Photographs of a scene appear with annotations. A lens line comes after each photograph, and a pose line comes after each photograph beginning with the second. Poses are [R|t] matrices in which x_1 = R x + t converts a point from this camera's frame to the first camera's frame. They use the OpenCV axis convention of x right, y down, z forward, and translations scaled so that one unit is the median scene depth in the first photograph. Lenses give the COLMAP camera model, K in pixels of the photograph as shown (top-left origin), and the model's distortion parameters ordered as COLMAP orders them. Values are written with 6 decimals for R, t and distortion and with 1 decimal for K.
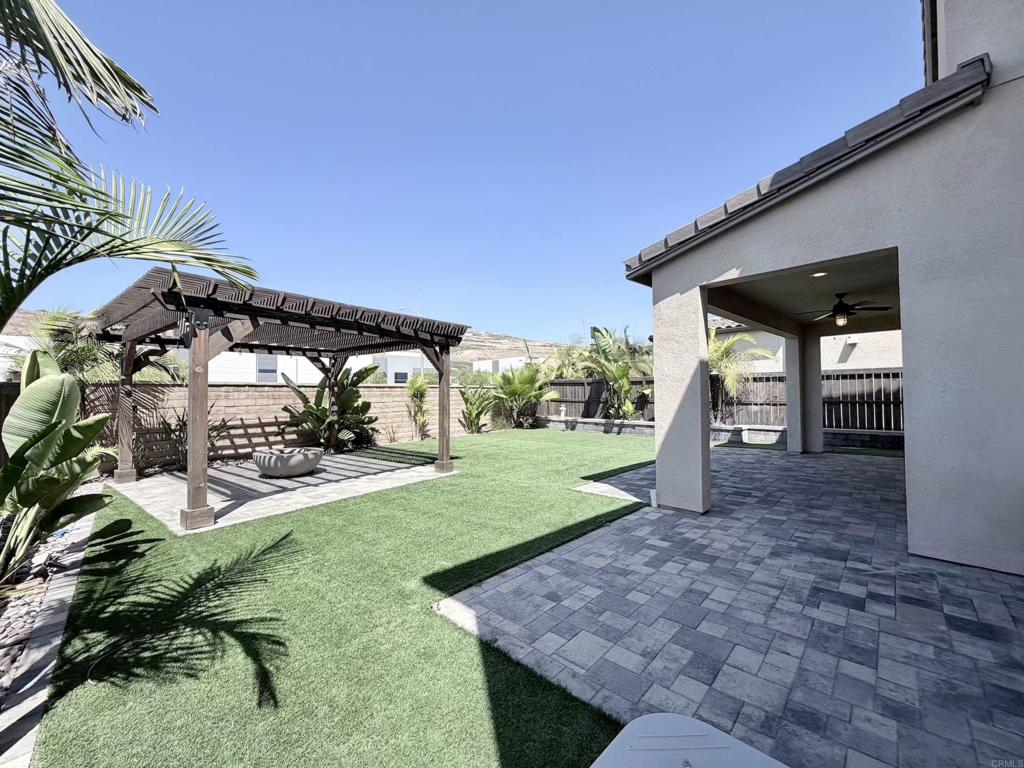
lens RADIAL K [[408.5, 0, 508.1], [0, 408.5, 385.4], [0, 0, 1]] dist [0.001001, 0.000150]
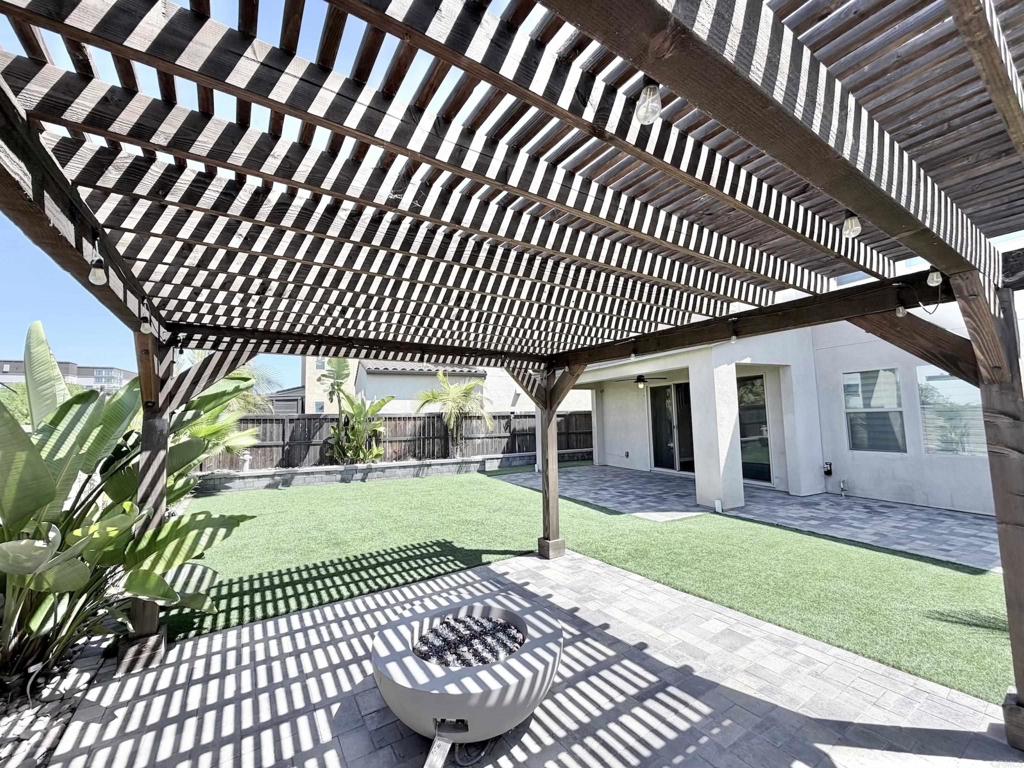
lens RADIAL K [[408.5, 0, 508.1], [0, 408.5, 385.4], [0, 0, 1]] dist [0.001001, 0.000150]
pose [[0.260444, 0.092283, 0.961069, -0.470788], [0.001554, 0.995380, -0.095999, 0.005244], [-0.965488, 0.026496, 0.259097, 0.490208]]
